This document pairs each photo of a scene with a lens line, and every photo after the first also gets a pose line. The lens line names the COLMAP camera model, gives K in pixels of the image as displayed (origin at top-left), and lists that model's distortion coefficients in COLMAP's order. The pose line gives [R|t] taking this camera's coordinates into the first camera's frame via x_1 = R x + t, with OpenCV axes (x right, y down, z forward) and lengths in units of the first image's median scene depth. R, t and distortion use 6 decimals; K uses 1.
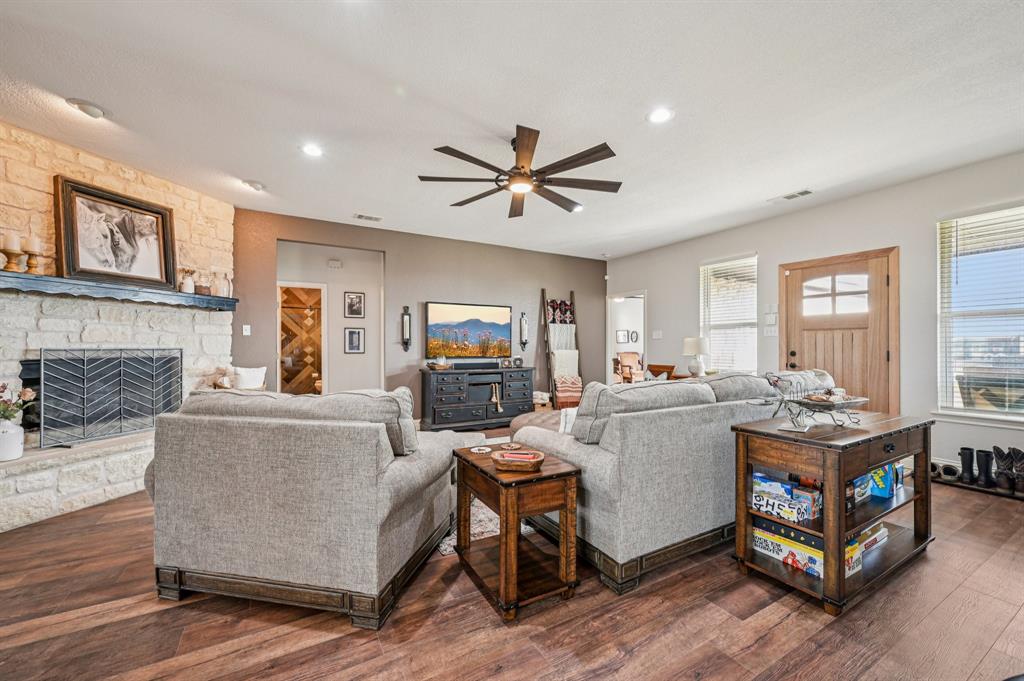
lens RADIAL K [[405.6, 0, 512.0], [0, 405.6, 340.5], [0, 0, 1]] dist [-0.001322, -0.000067]
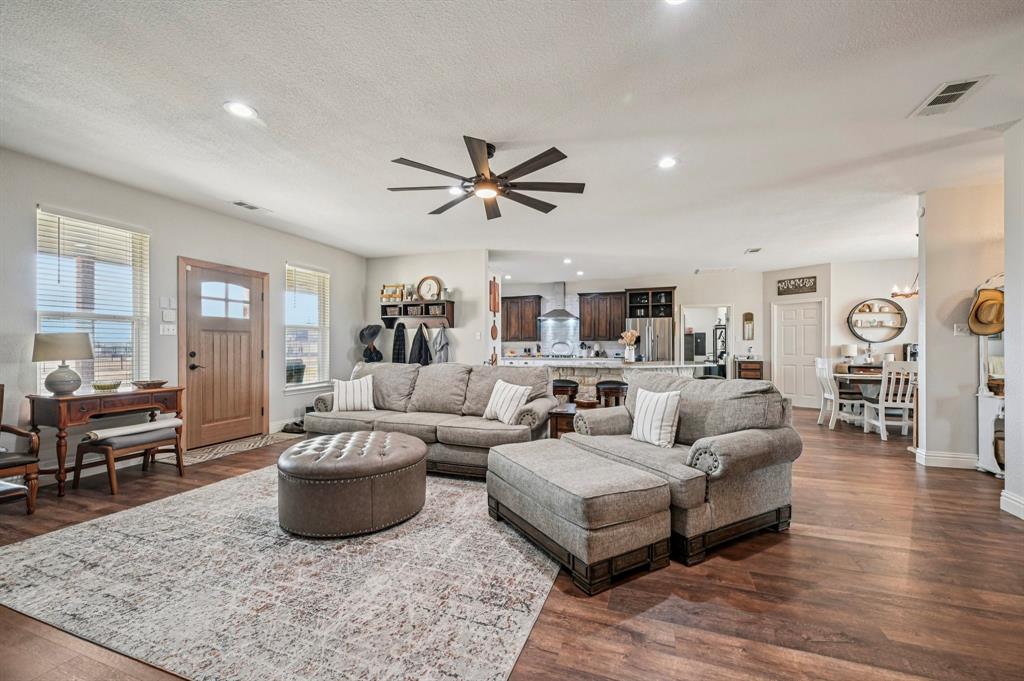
lens RADIAL K [[405.6, 0, 512.0], [0, 405.6, 340.5], [0, 0, 1]] dist [-0.001322, -0.000067]
pose [[-0.640610, 0.011429, 0.767782, -0.522046], [-0.012121, 0.999614, -0.024993, 0.014954], [-0.767771, -0.025317, -0.640224, 1.035814]]
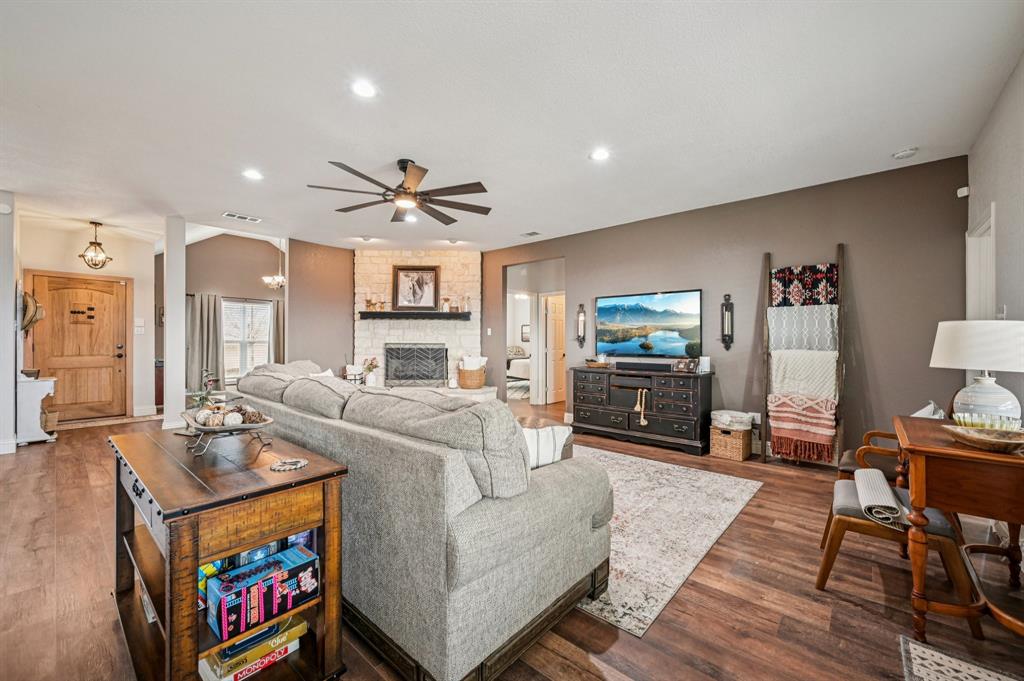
lens RADIAL K [[405.6, 0, 512.0], [0, 405.6, 340.5], [0, 0, 1]] dist [-0.001322, -0.000067]
pose [[0.314921, -0.001650, -0.949117, 0.774749], [0.010074, 0.999948, 0.001605, 0.005546], [0.949065, -0.010067, 0.314921, 0.592926]]
